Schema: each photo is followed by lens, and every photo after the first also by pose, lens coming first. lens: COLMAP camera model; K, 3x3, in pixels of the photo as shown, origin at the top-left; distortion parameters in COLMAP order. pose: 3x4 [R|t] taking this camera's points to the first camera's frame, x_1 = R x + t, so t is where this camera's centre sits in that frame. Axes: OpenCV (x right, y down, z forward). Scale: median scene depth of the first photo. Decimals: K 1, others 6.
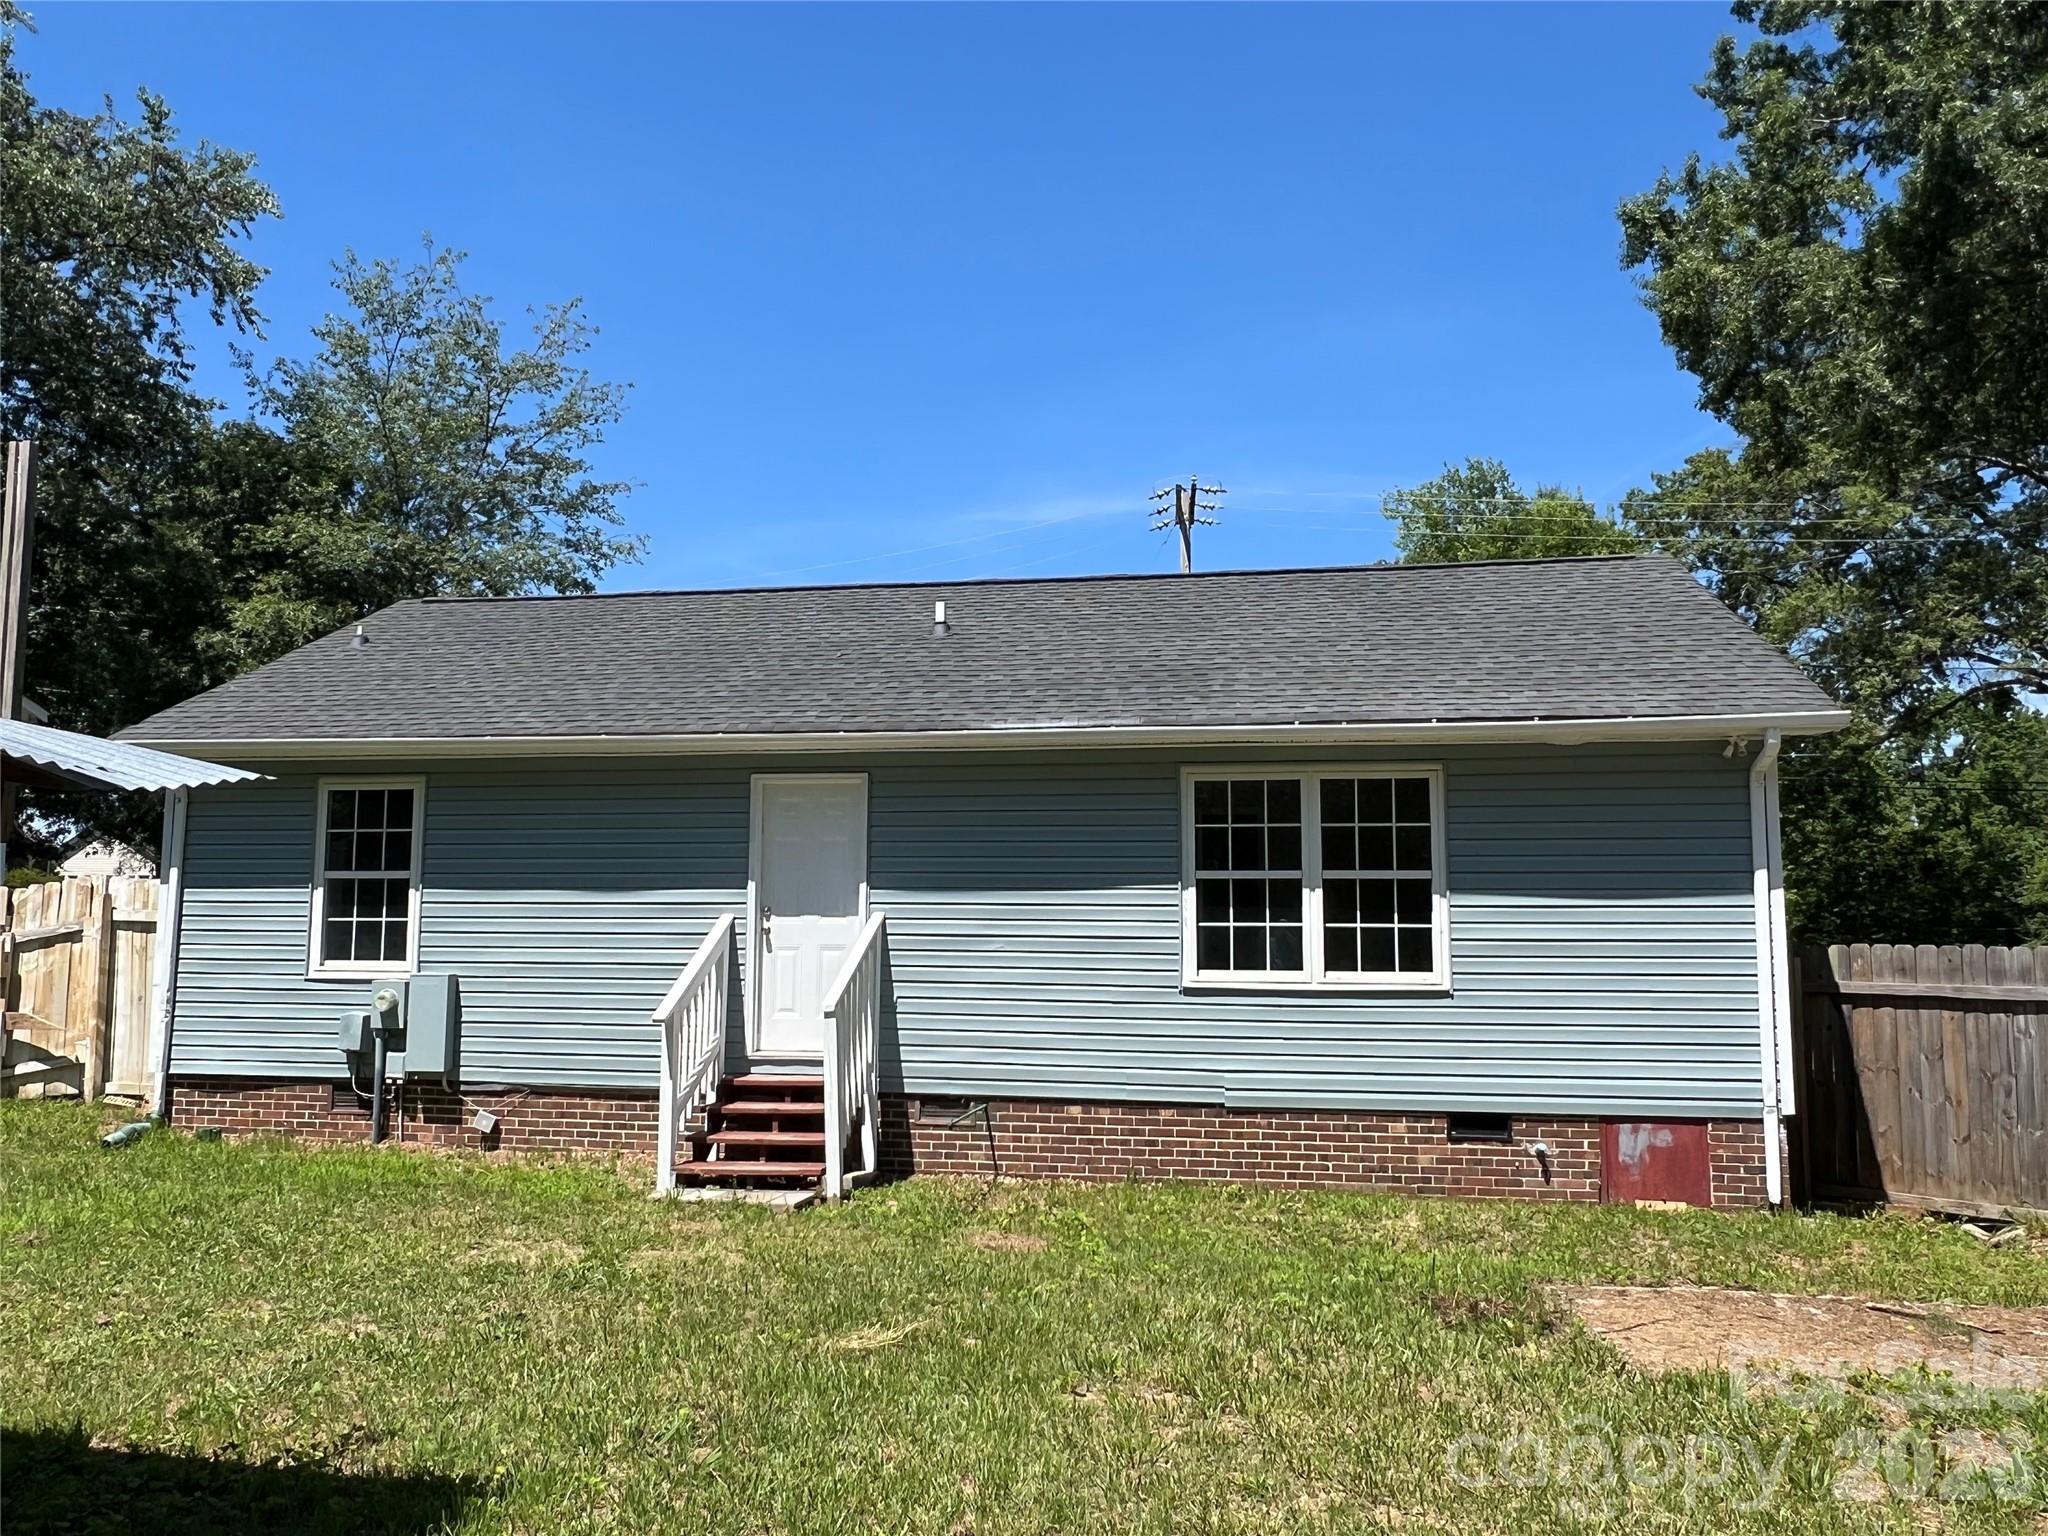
lens RADIAL K [[1499.4, 0, 1025.0], [0, 1499.4, 783.9], [0, 0, 1]] dist [-0.011690, -0.007716]
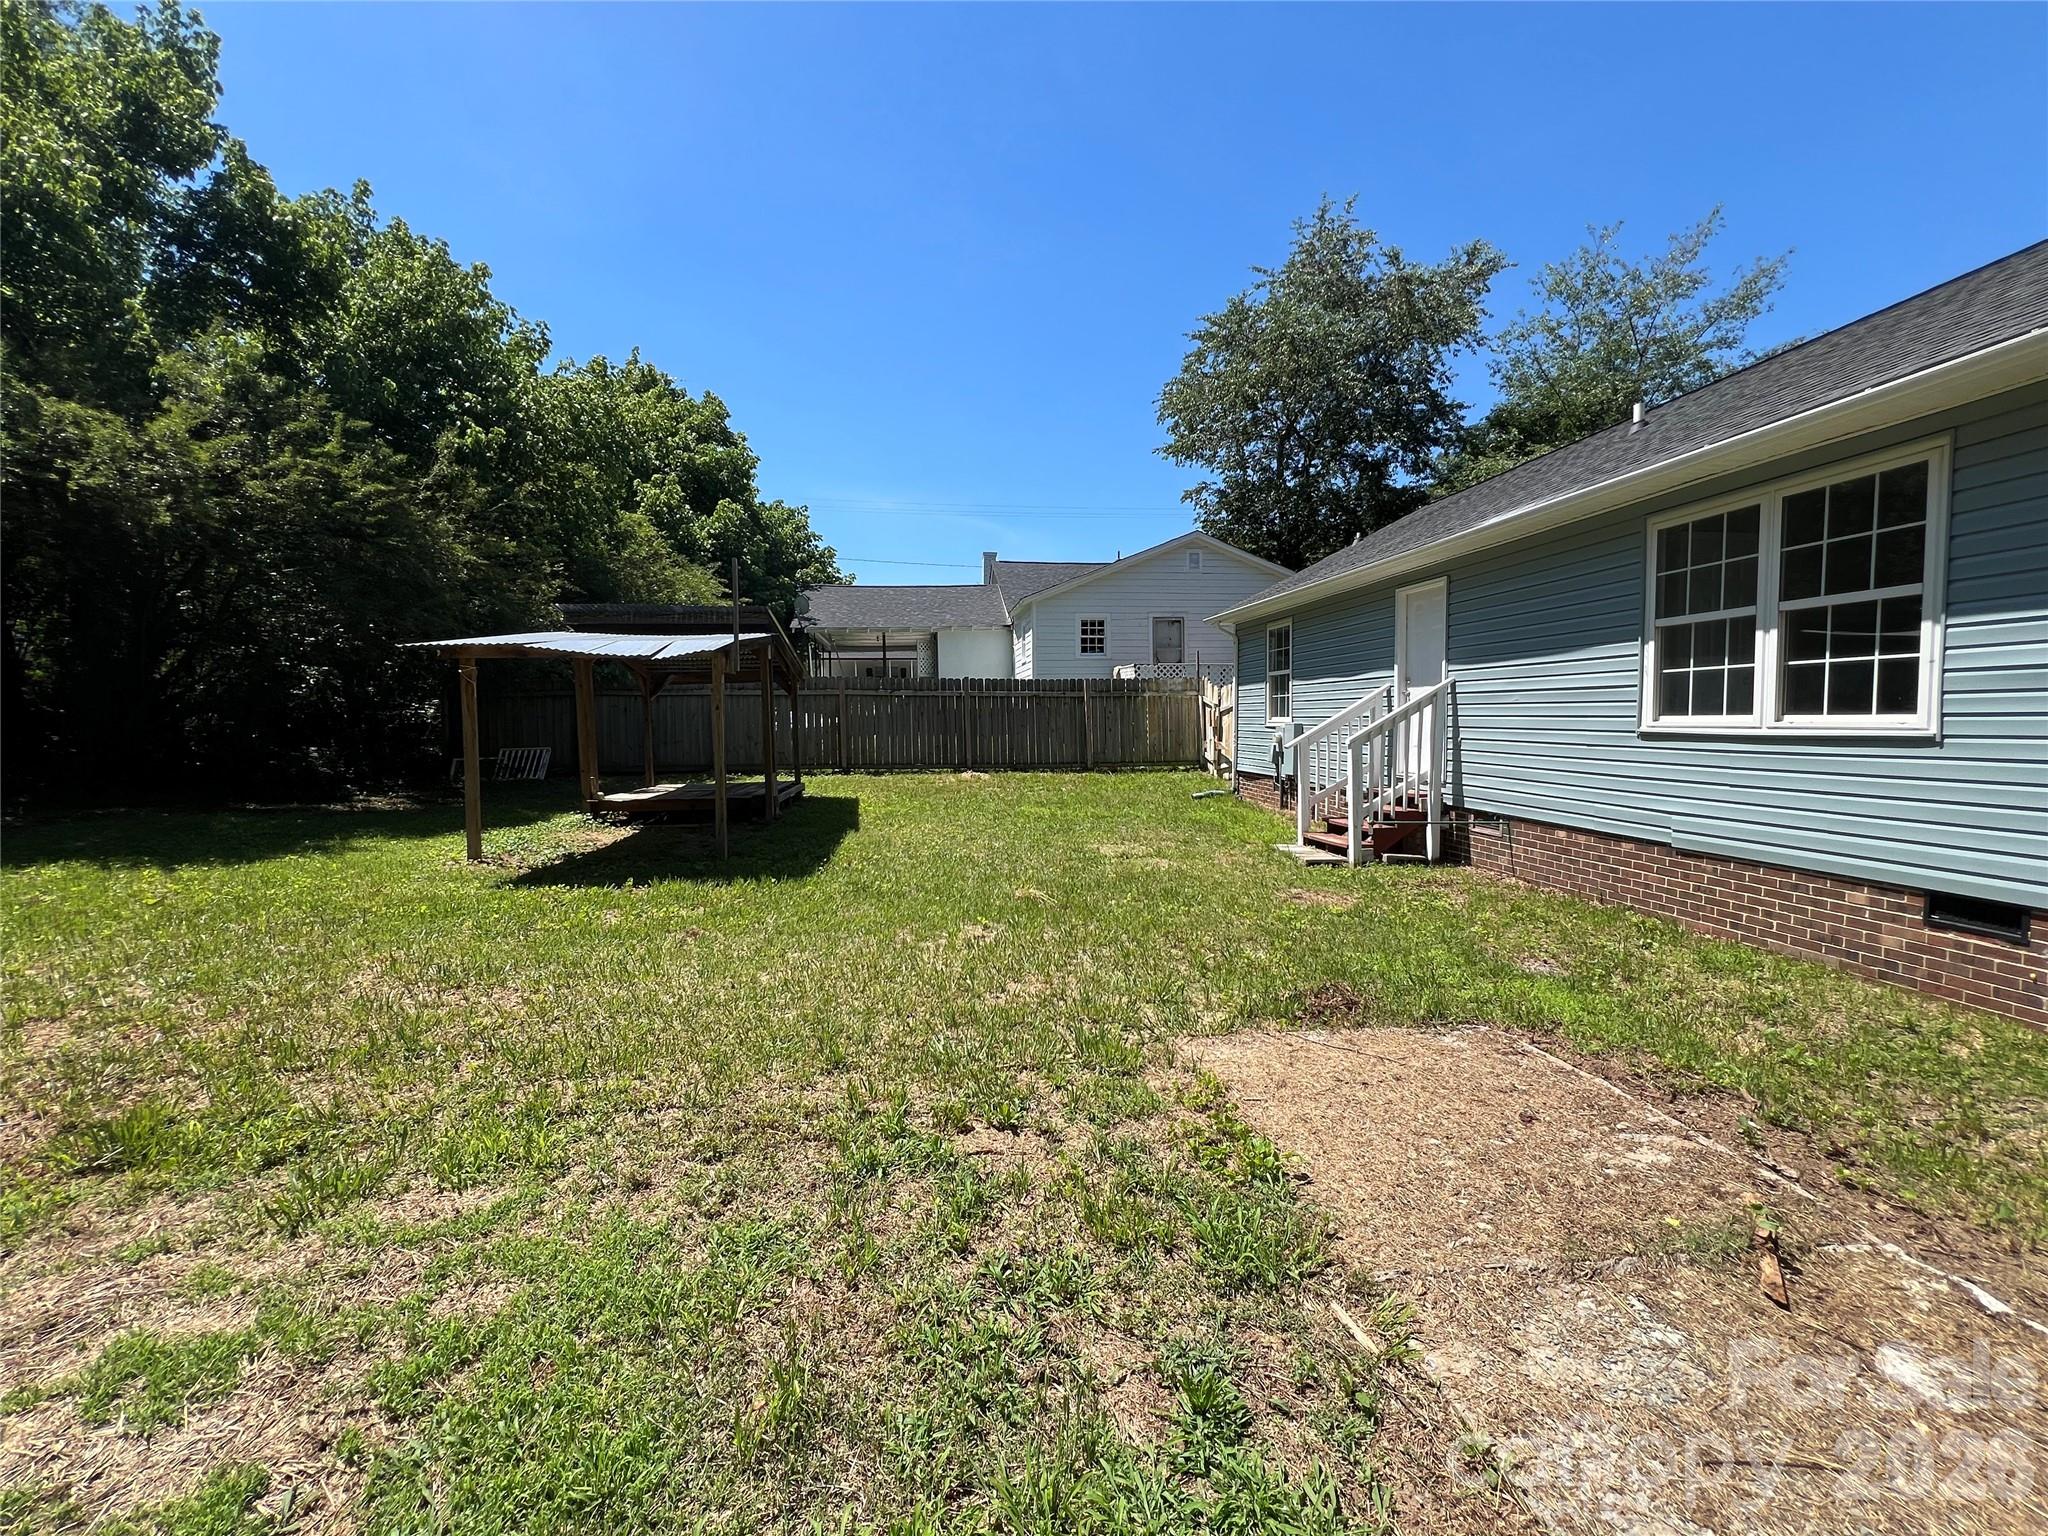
lens RADIAL K [[818.9, 0, 1019.2], [0, 818.9, 773.4], [0, 0, 1]] dist [-0.002850, -0.000432]
pose [[0.280362, 0.053261, -0.958416, 0.539748], [0.113538, 0.989610, 0.088207, 0.064160], [0.953156, -0.133546, 0.271402, 0.421316]]
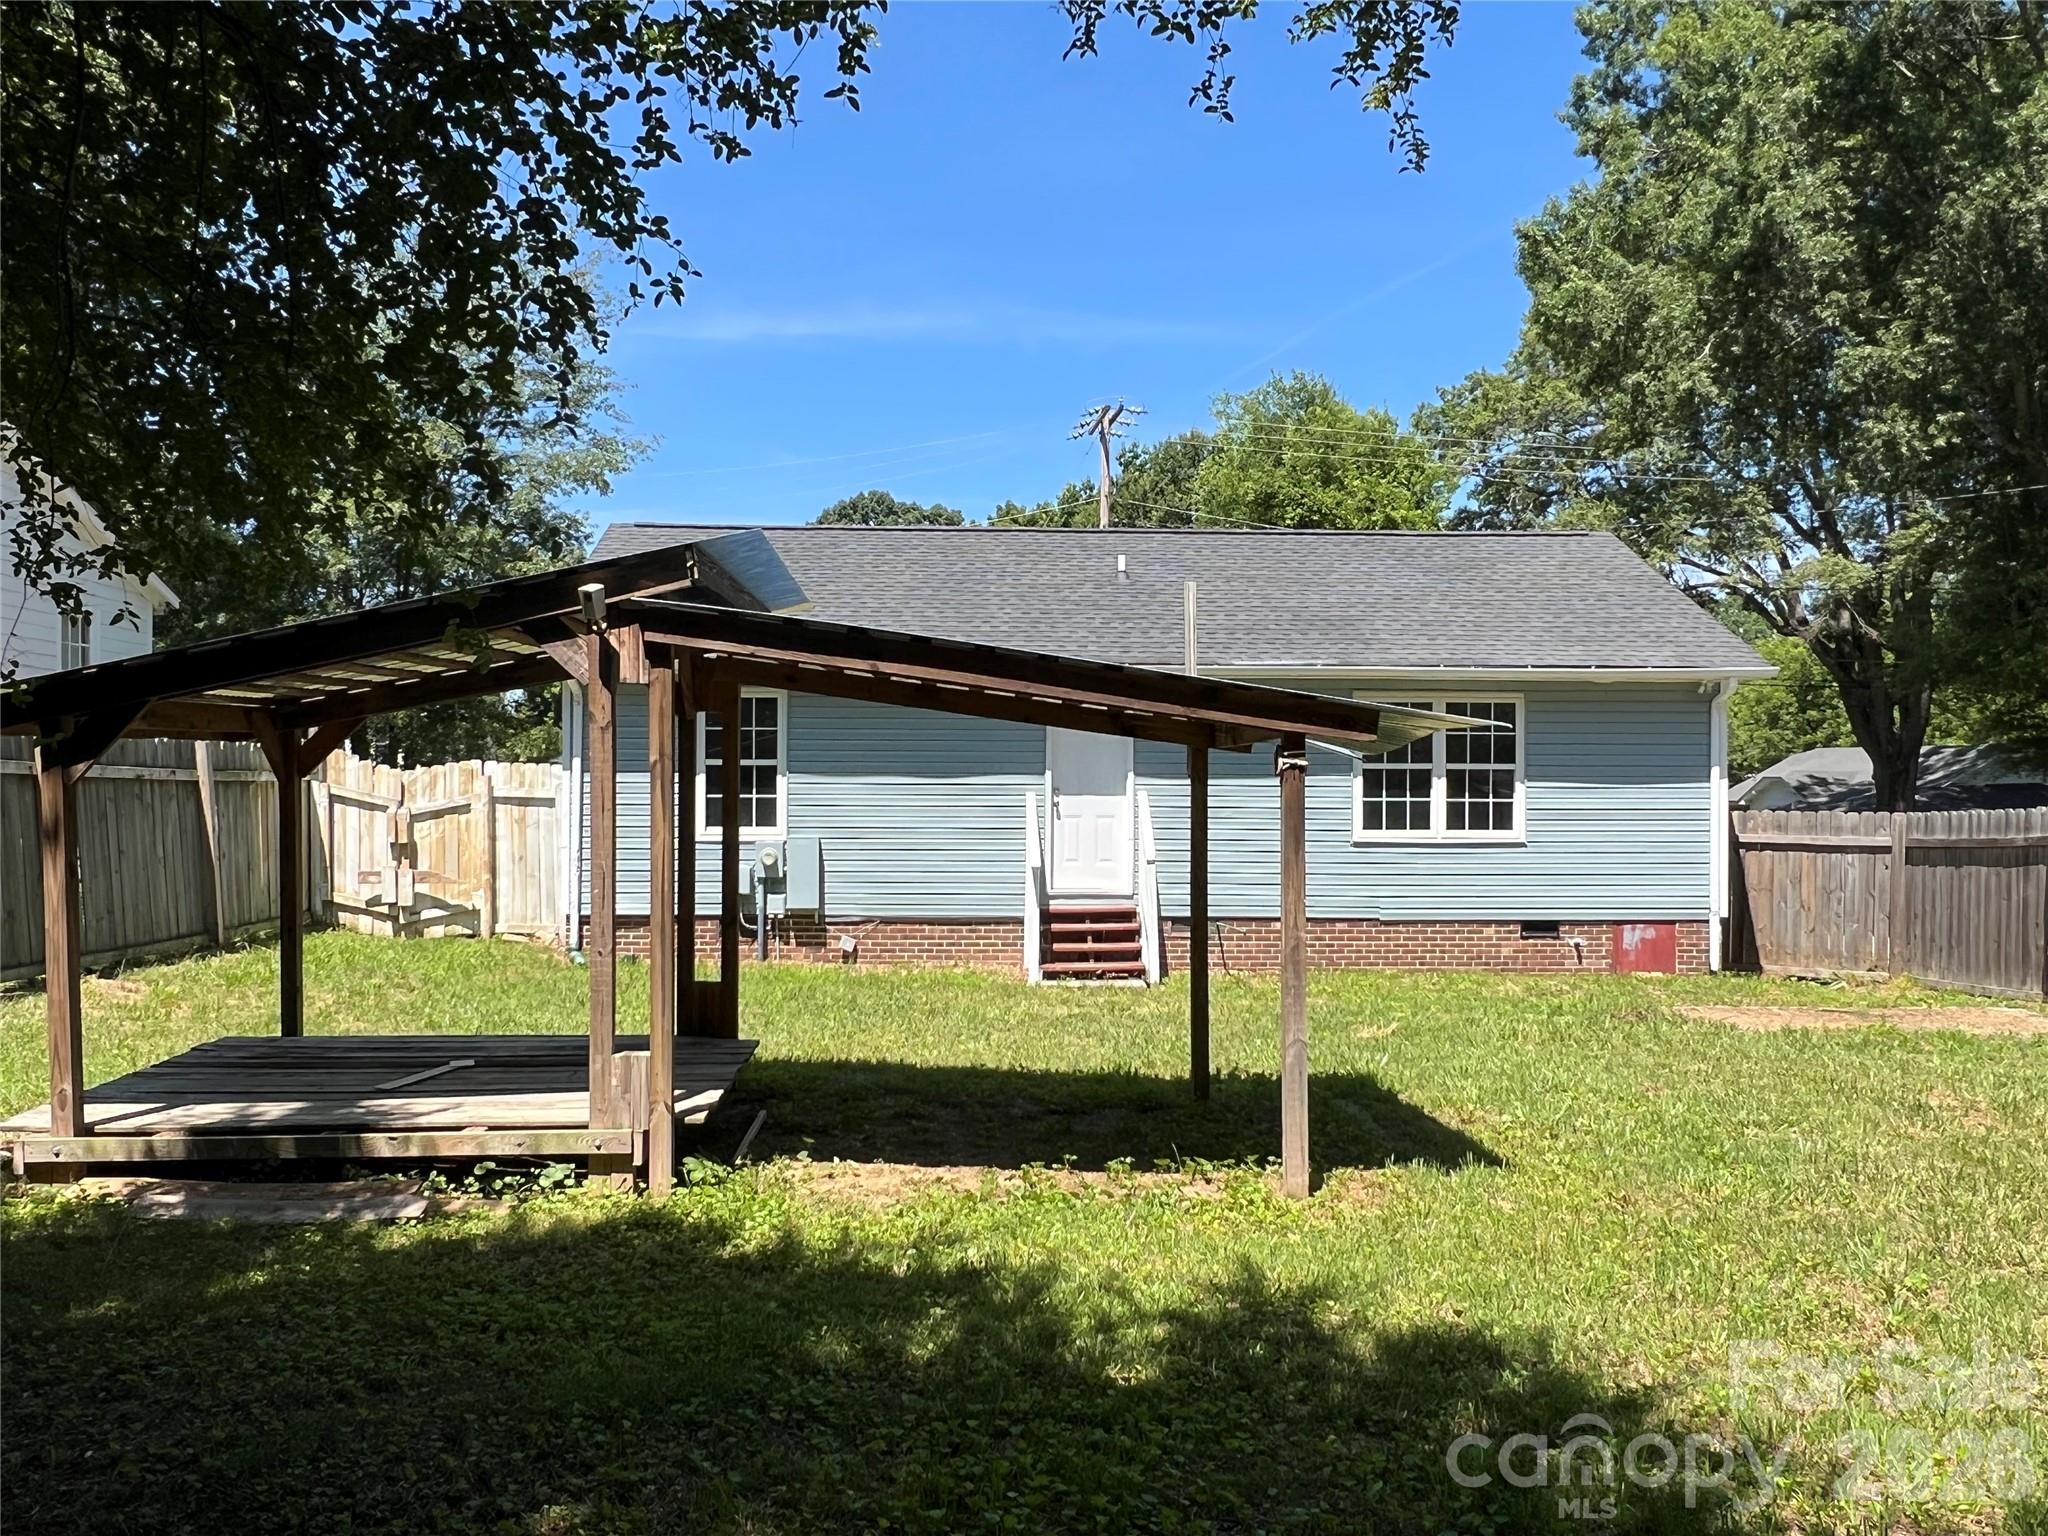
lens RADIAL K [[1499.4, 0, 1023.8], [0, 1499.4, 779.1], [0, 0, 1]] dist [-0.011690, -0.007716]
pose [[0.979377, -0.001258, 0.202039, -0.517649], [-0.018770, 0.995090, 0.097181, -0.064872], [-0.201169, -0.098969, 0.974544, -0.379946]]
